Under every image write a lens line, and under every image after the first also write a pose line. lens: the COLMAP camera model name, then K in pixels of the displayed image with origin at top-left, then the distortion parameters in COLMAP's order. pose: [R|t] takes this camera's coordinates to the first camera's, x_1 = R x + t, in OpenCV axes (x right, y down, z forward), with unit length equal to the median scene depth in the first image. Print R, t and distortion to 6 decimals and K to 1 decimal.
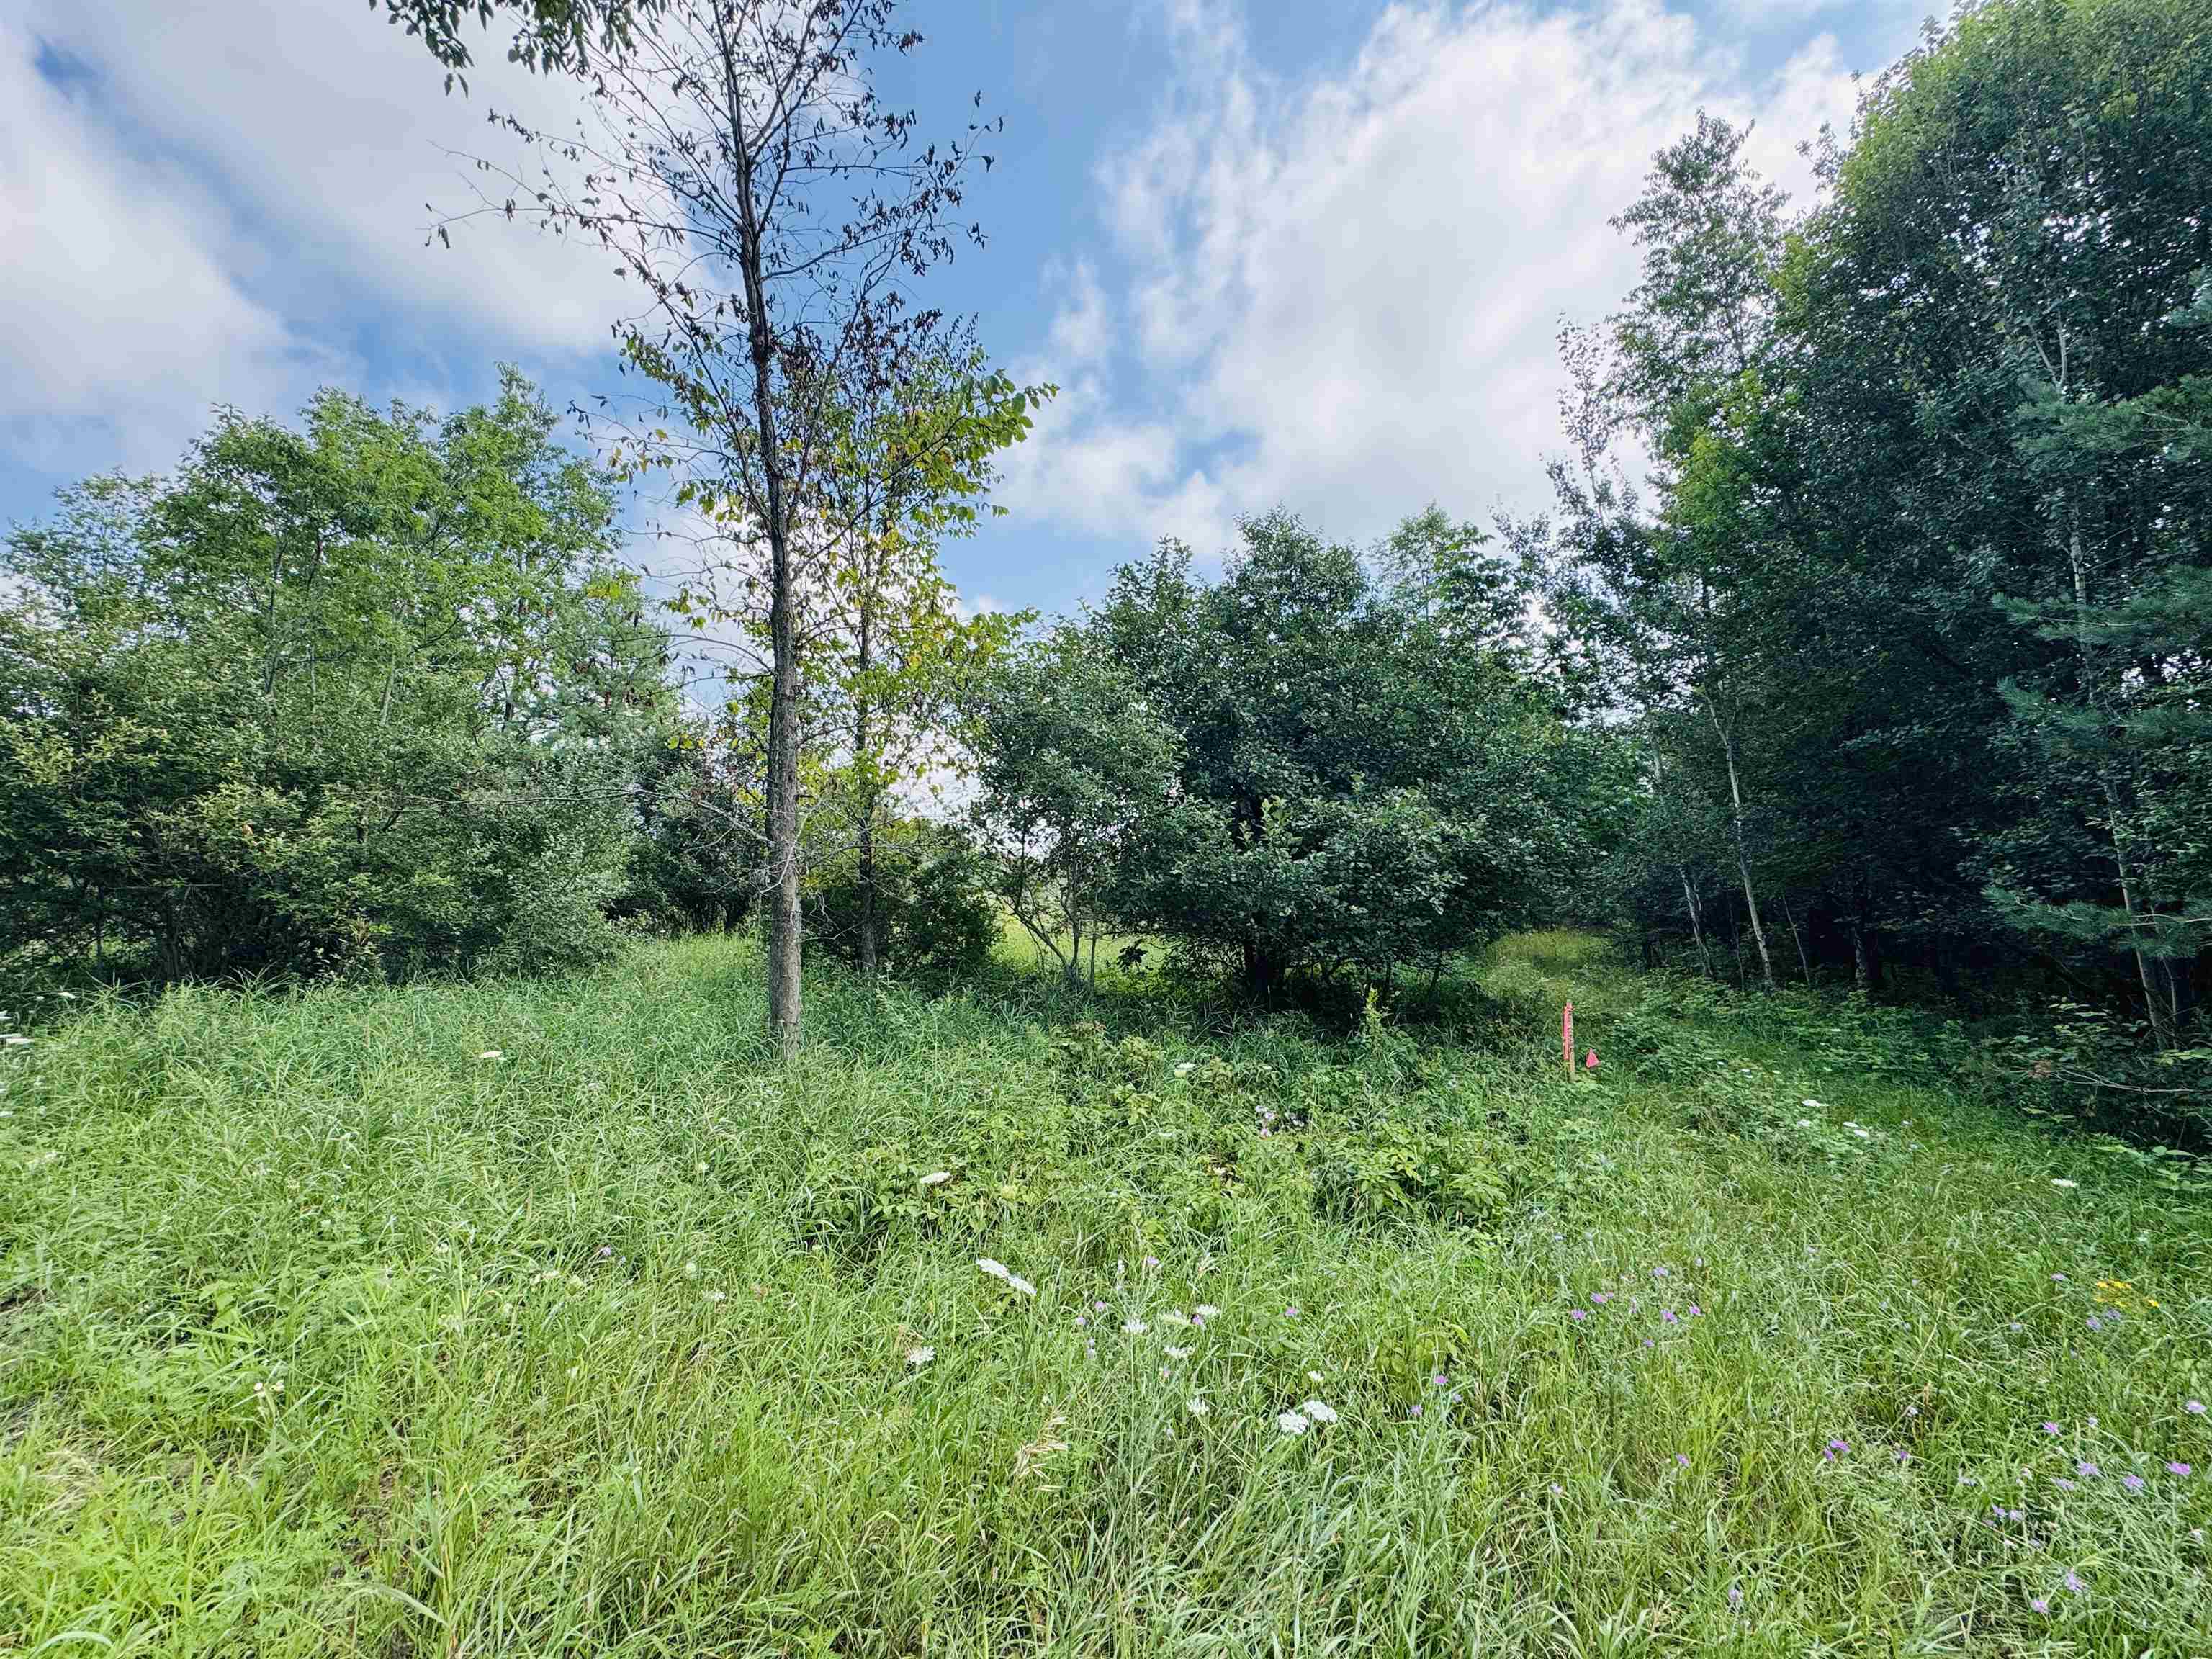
lens RADIAL K [[879.7, 0, 1115.1], [0, 879.7, 832.3], [0, 0, 1]] dist [0.000809, 0.000208]
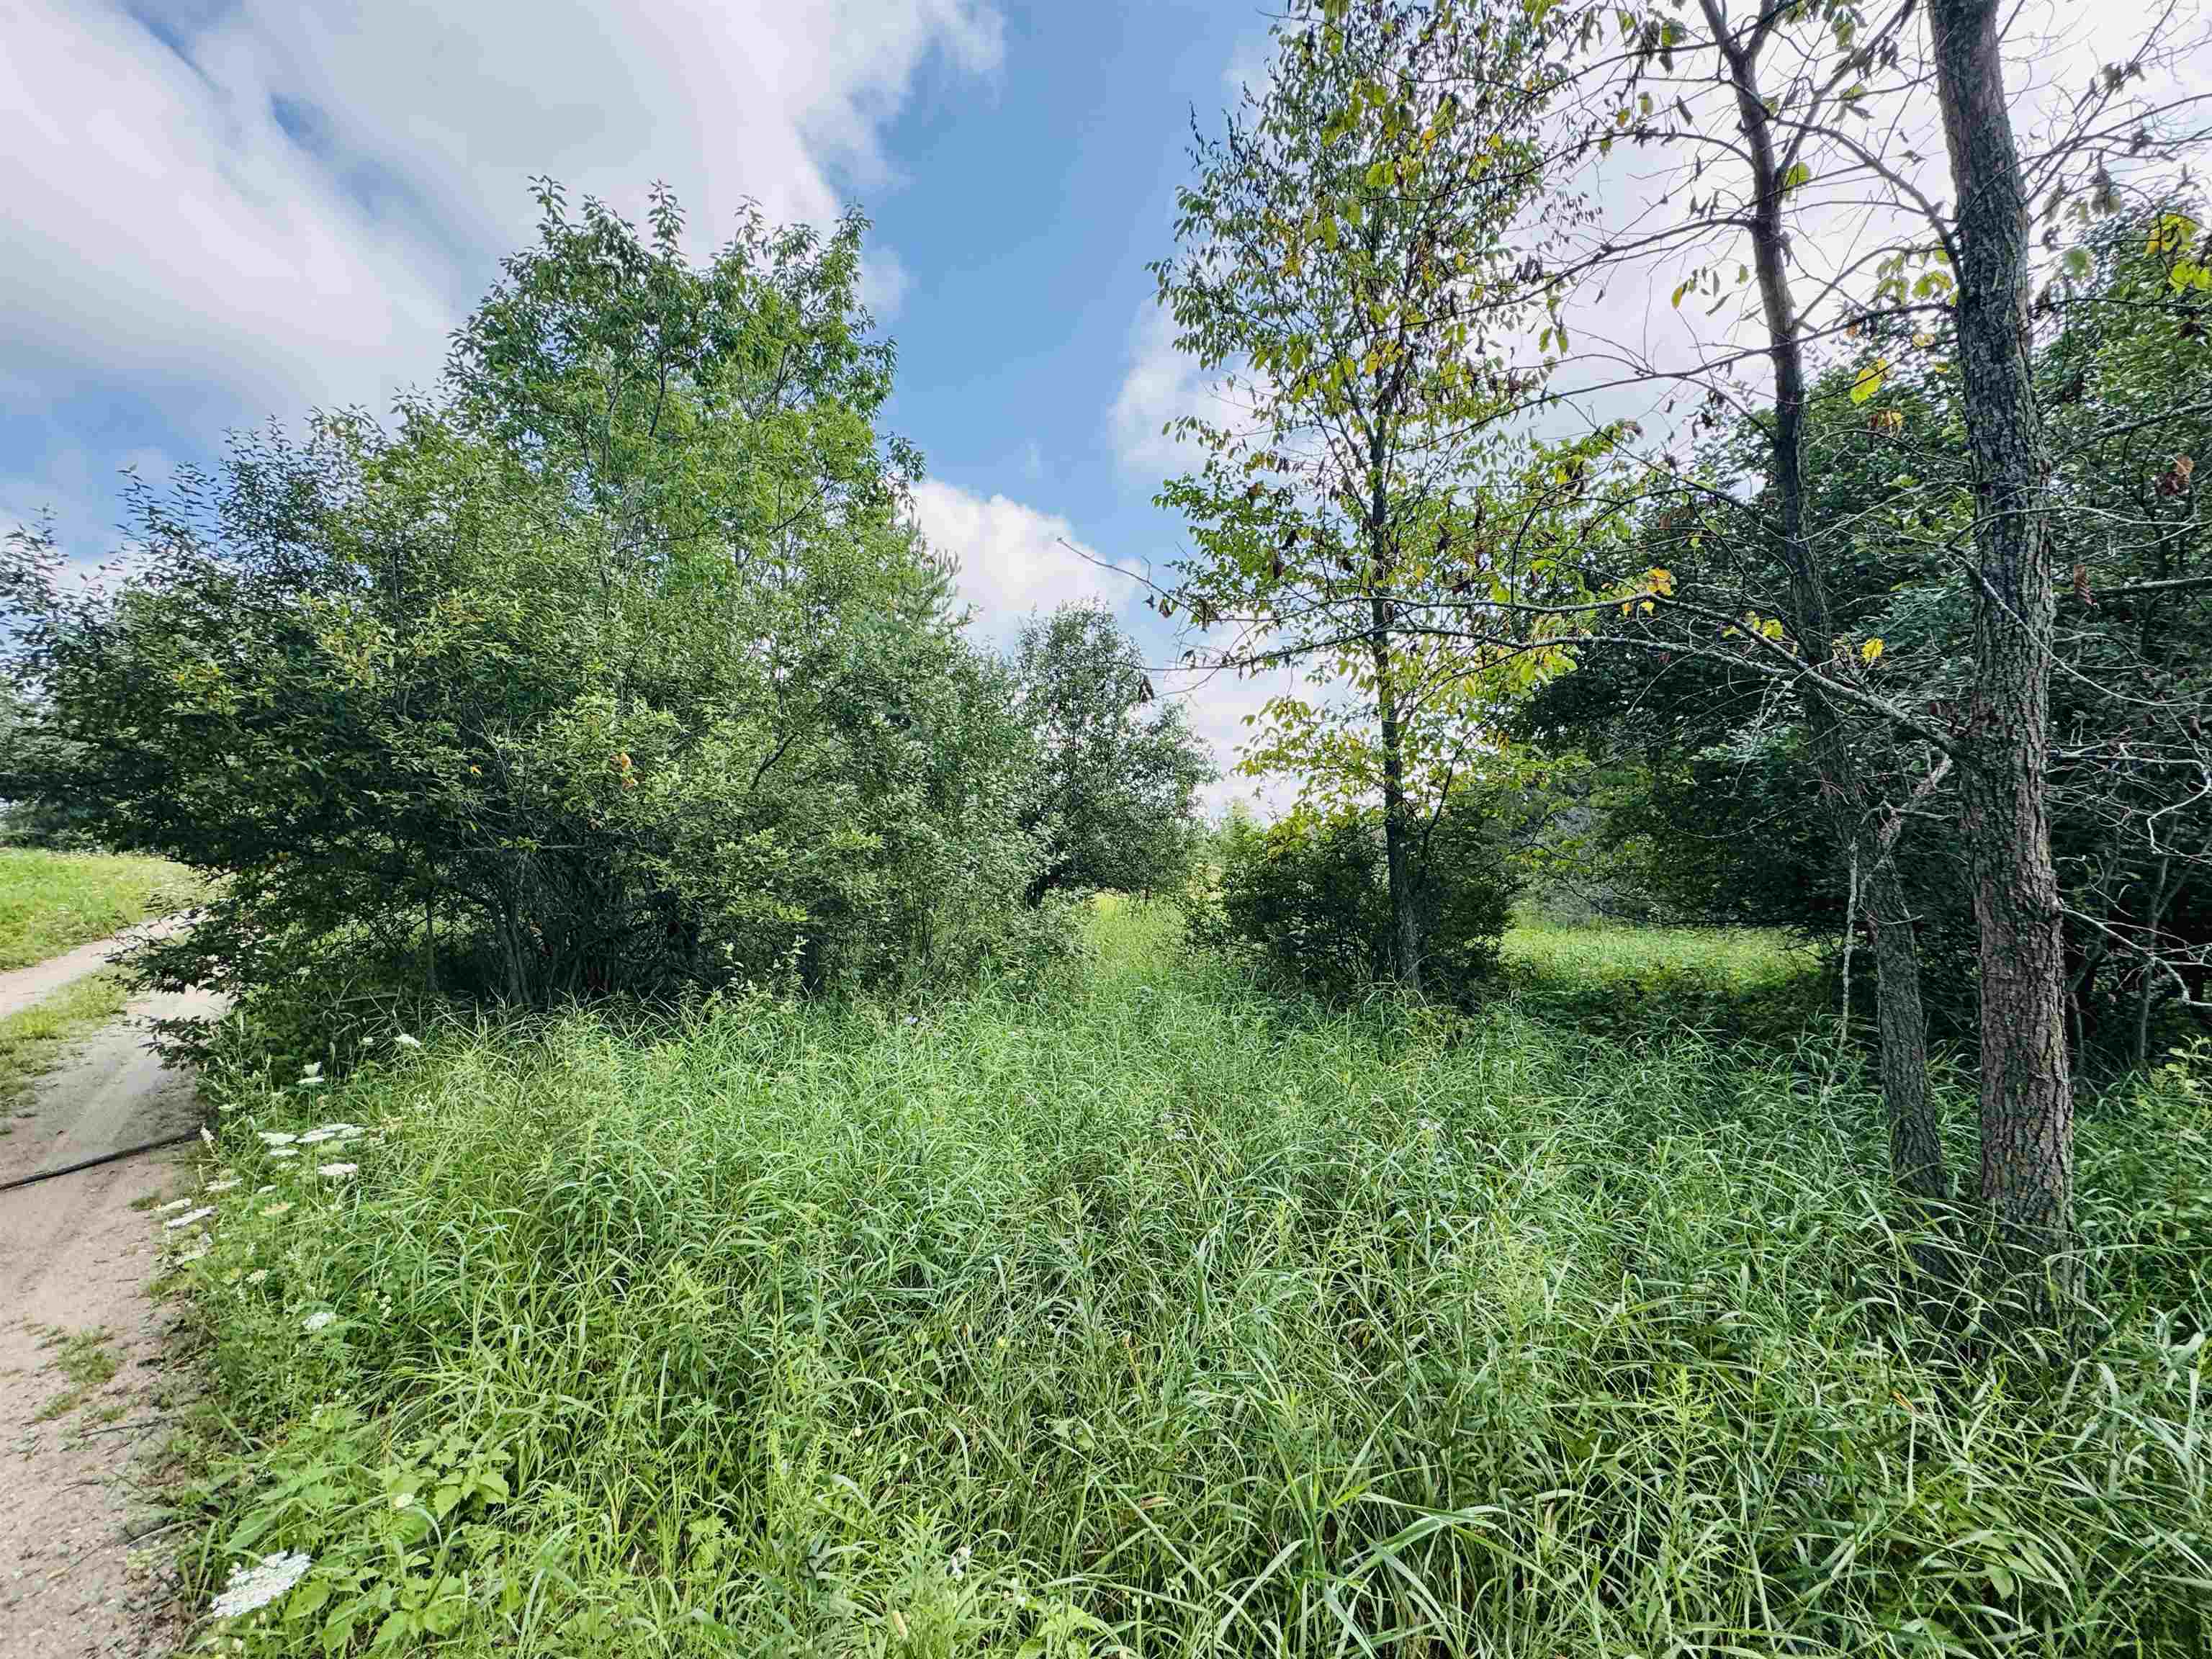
lens RADIAL K [[879.7, 0, 1101.5], [0, 879.7, 823.3], [0, 0, 1]] dist [0.000809, 0.000208]
pose [[0.990461, -0.006381, -0.137645, -0.541550], [0.008772, 0.999821, 0.016774, 0.034179], [0.137513, -0.017821, 0.990340, 0.399924]]
